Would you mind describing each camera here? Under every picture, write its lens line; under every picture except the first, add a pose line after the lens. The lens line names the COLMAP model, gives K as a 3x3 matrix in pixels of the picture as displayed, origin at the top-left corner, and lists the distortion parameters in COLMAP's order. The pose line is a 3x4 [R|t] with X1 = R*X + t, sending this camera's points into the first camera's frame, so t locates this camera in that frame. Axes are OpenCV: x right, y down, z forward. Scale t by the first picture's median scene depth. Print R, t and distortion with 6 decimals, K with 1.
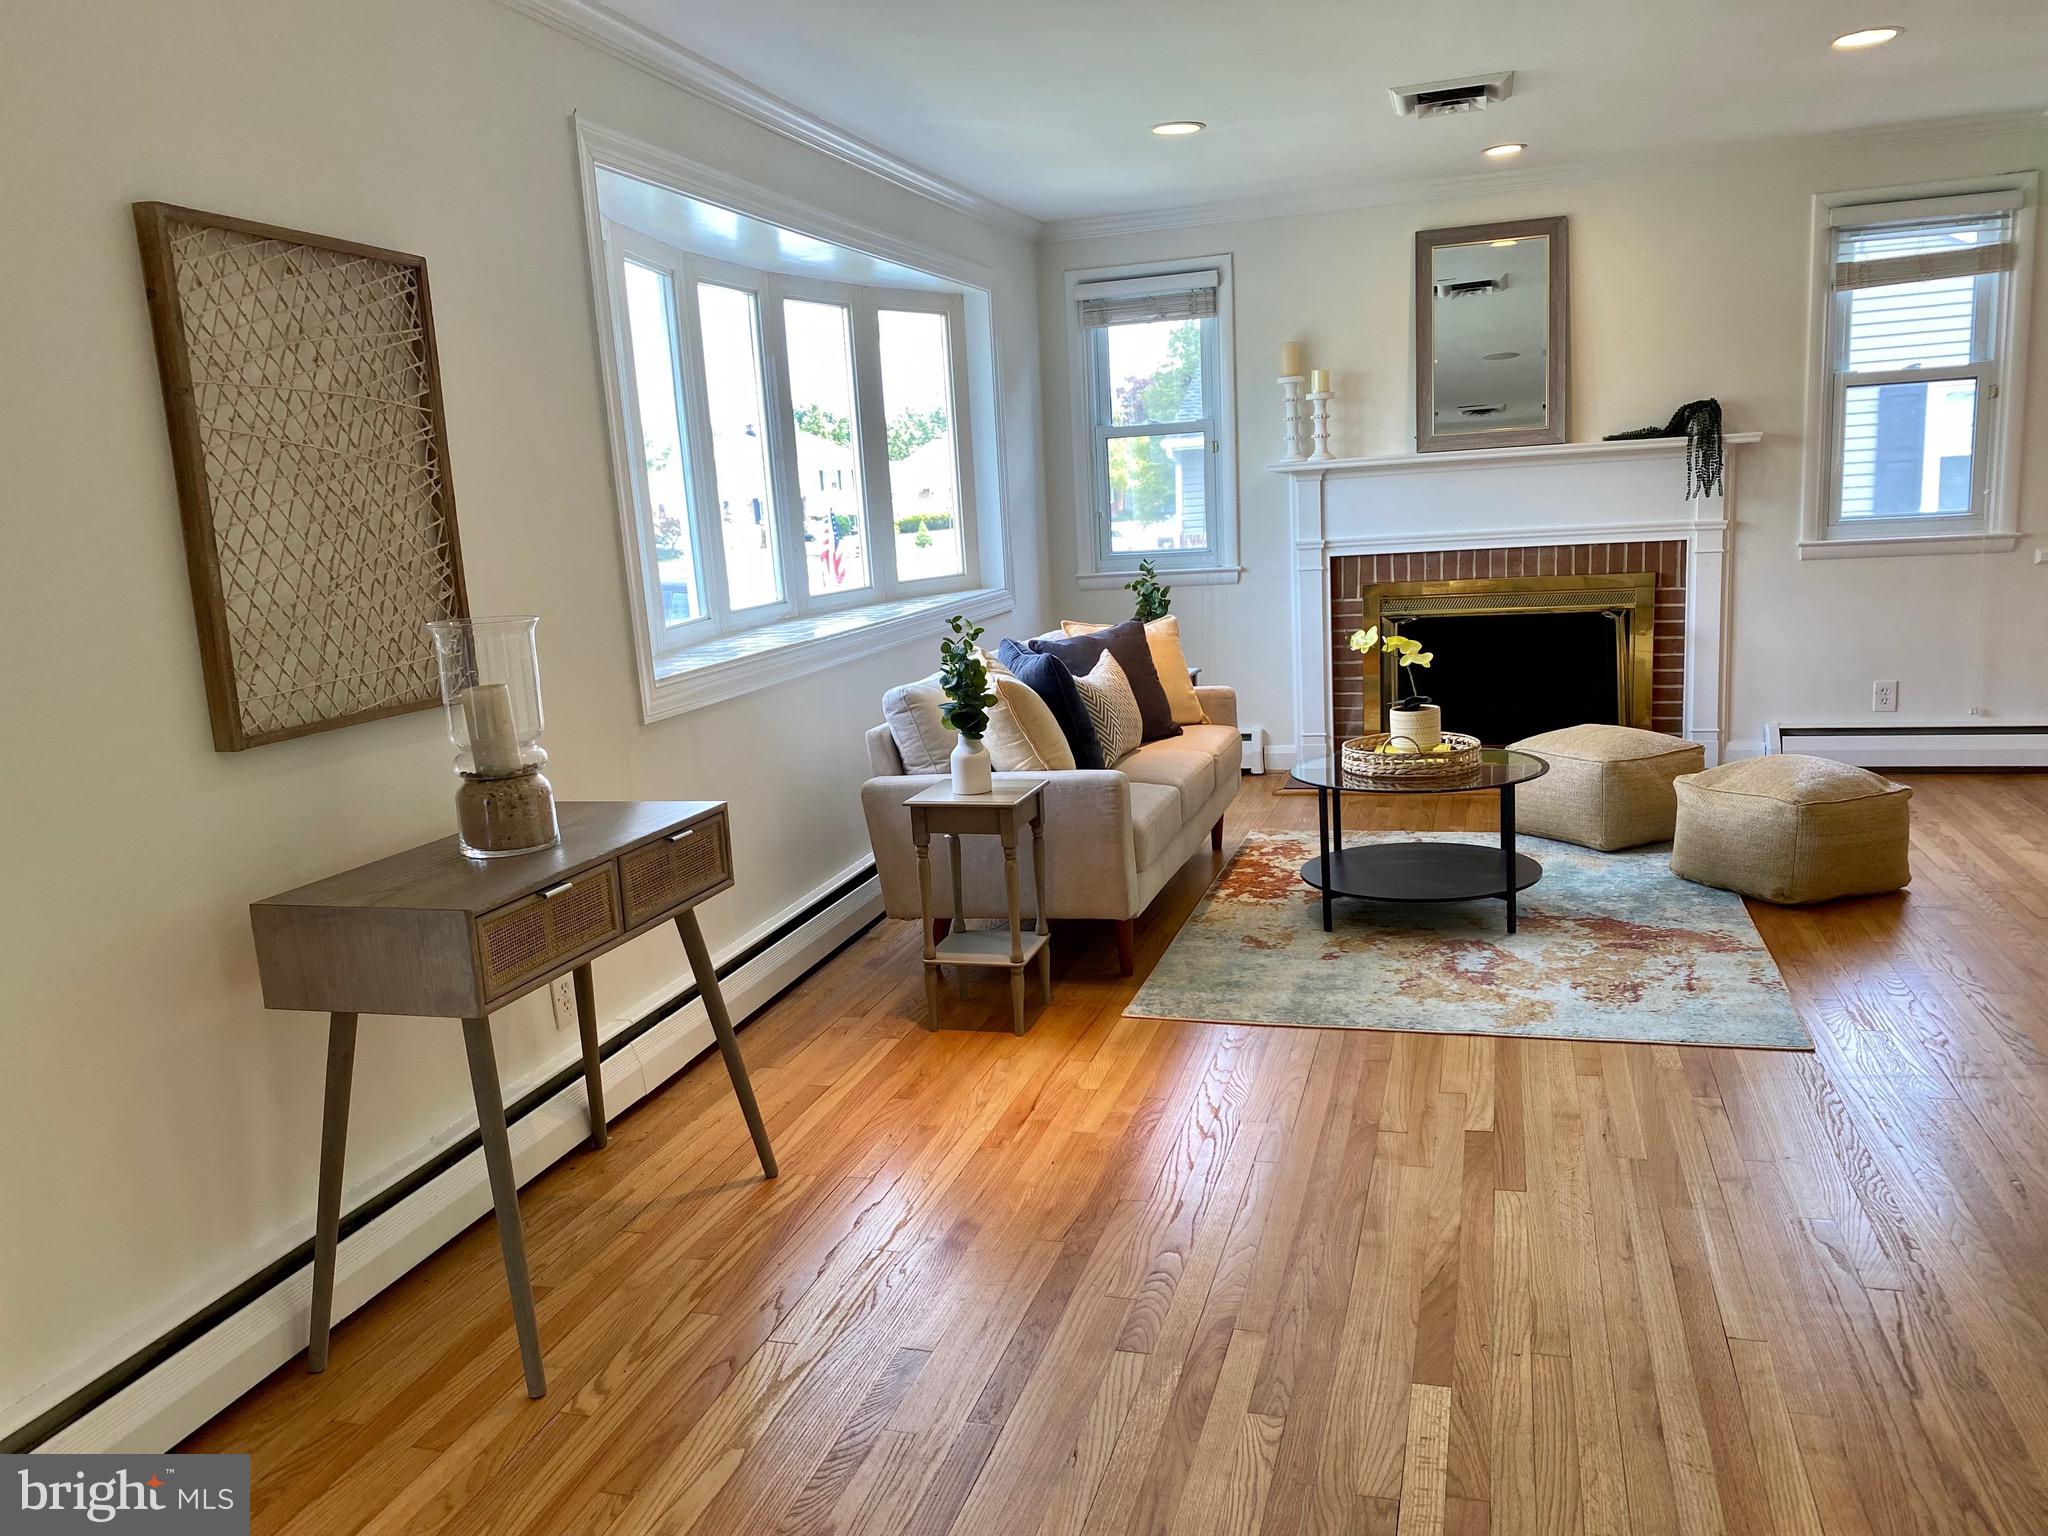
lens RADIAL K [[1556.5, 0, 1010.1], [0, 1556.5, 769.3], [0, 0, 1]] dist [0.034972, -0.019455]
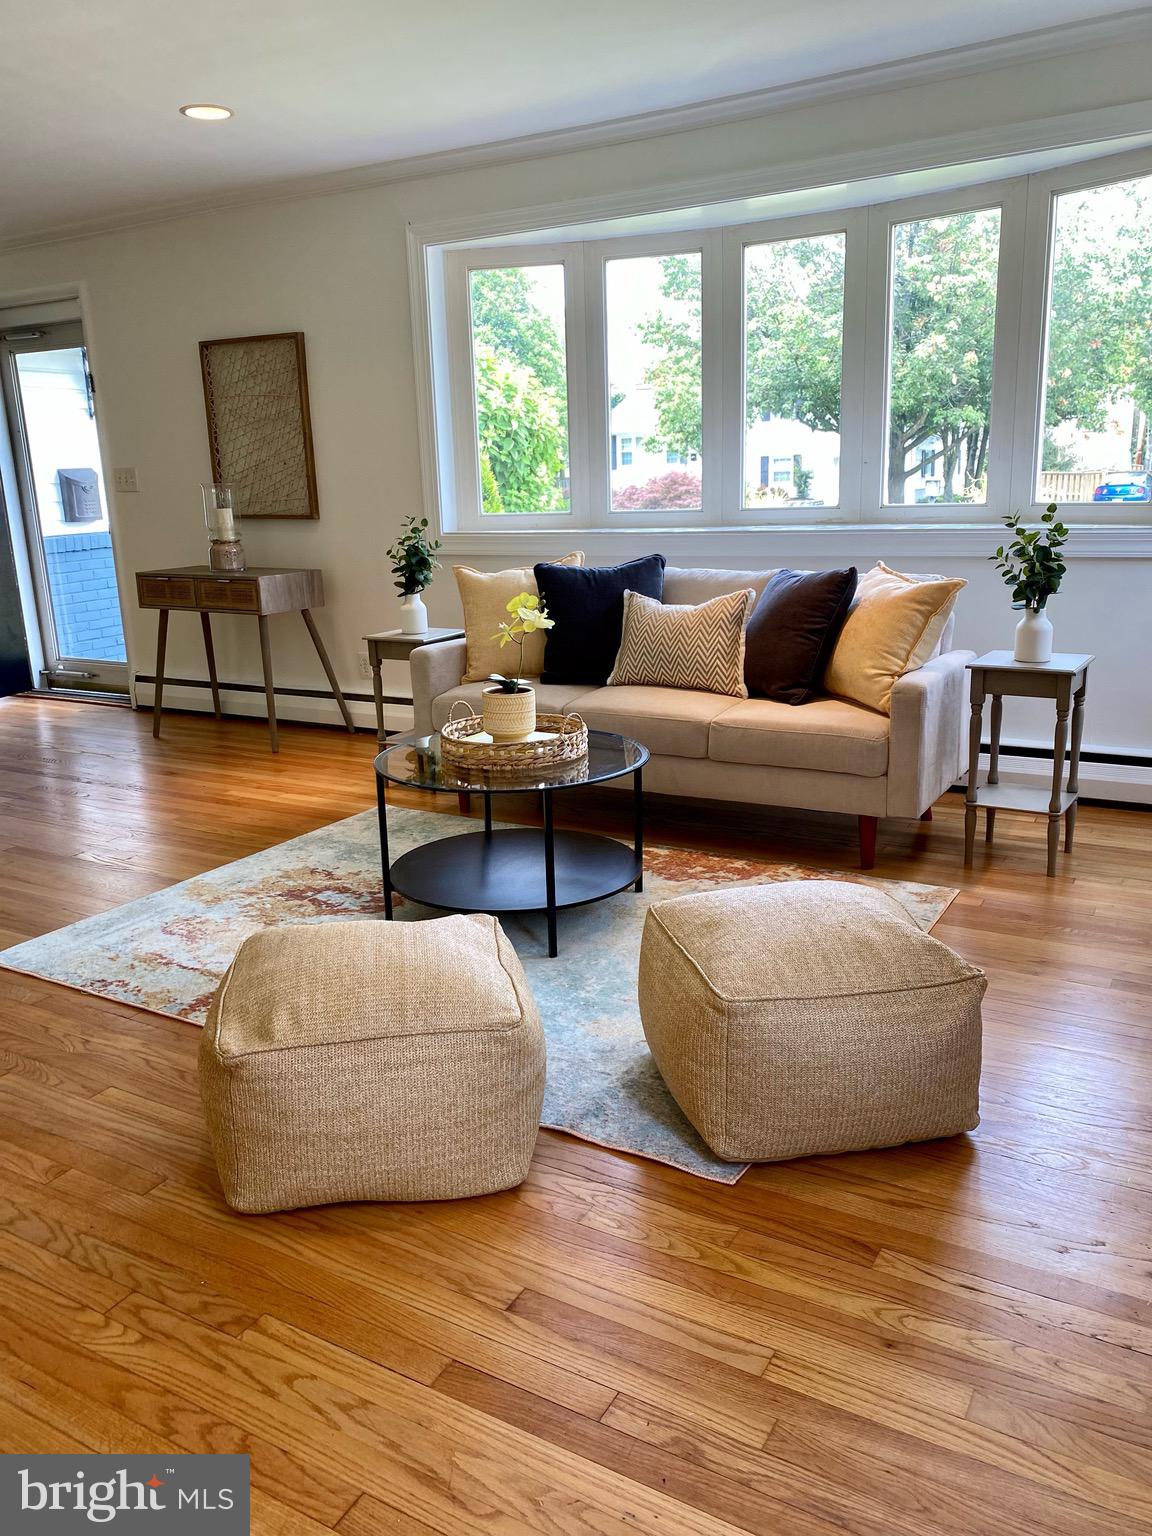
lens RADIAL K [[1167.4, 0, 567.8], [0, 1167.4, 764.6], [0, 0, 1]] dist [0.034972, -0.019455]
pose [[-0.228177, 0.295154, -0.927804, 0.986029], [-0.133143, 0.934531, 0.330038, -0.248011], [0.964473, 0.198838, -0.173941, 1.292878]]
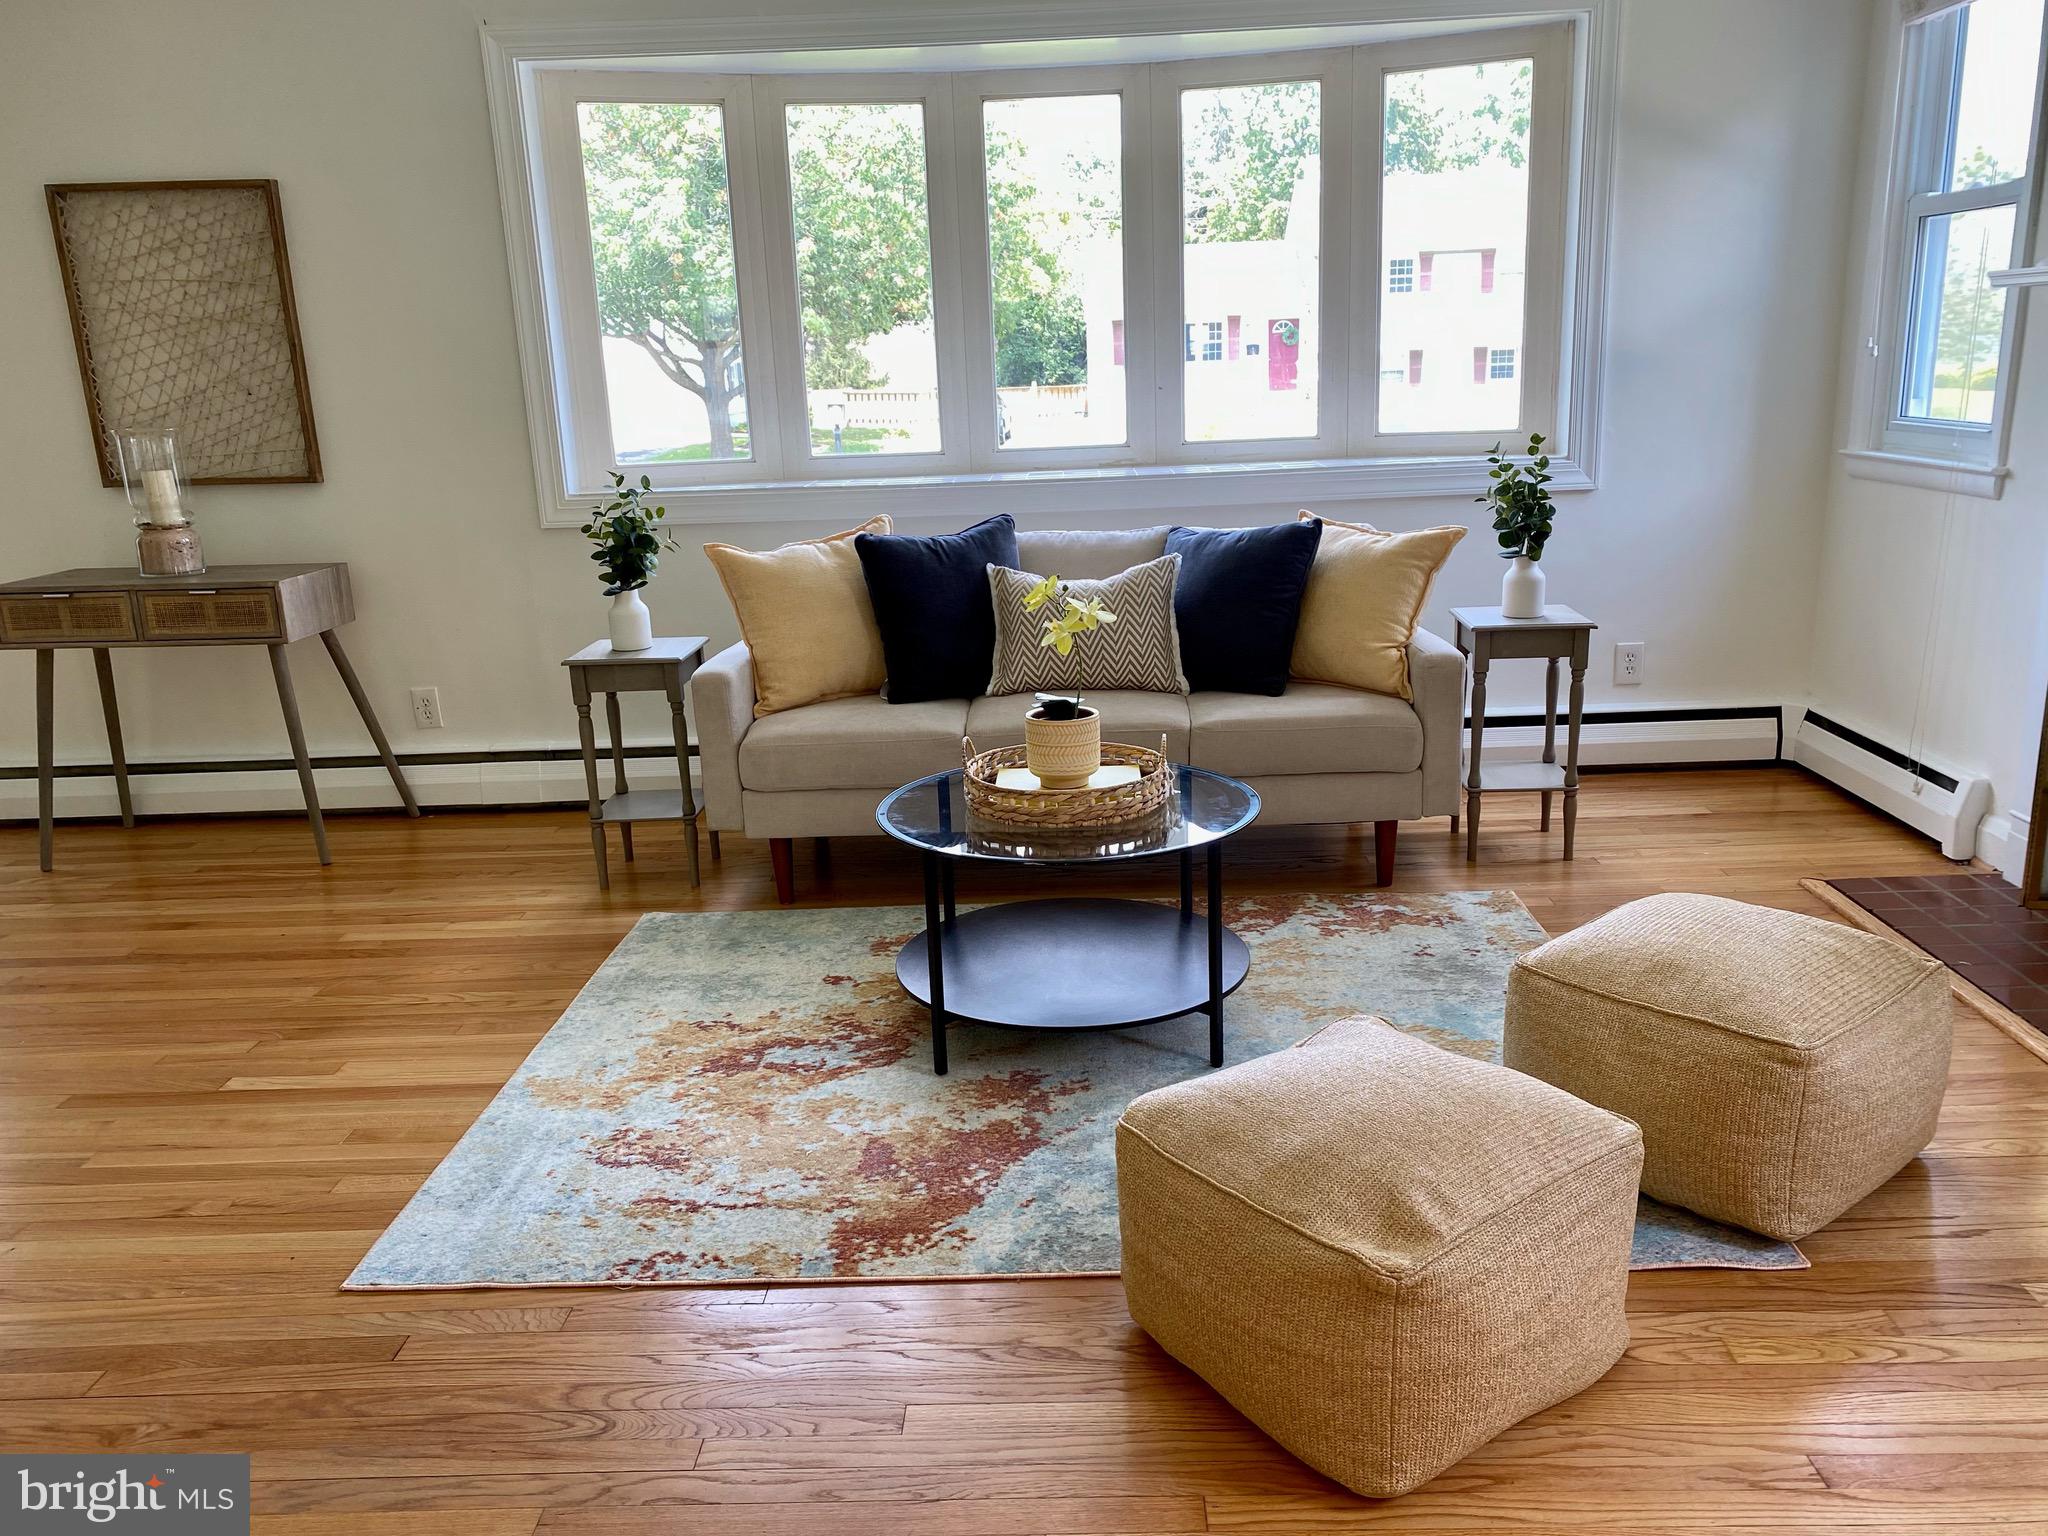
lens RADIAL K [[1556.5, 0, 1037.4], [0, 1556.5, 774.0], [0, 0, 1]] dist [0.034972, -0.019455]
pose [[0.270462, 0.288307, -0.918547, 0.945014], [-0.151336, 0.954976, 0.255181, -0.194196], [0.950762, 0.069993, 0.301916, 0.895619]]
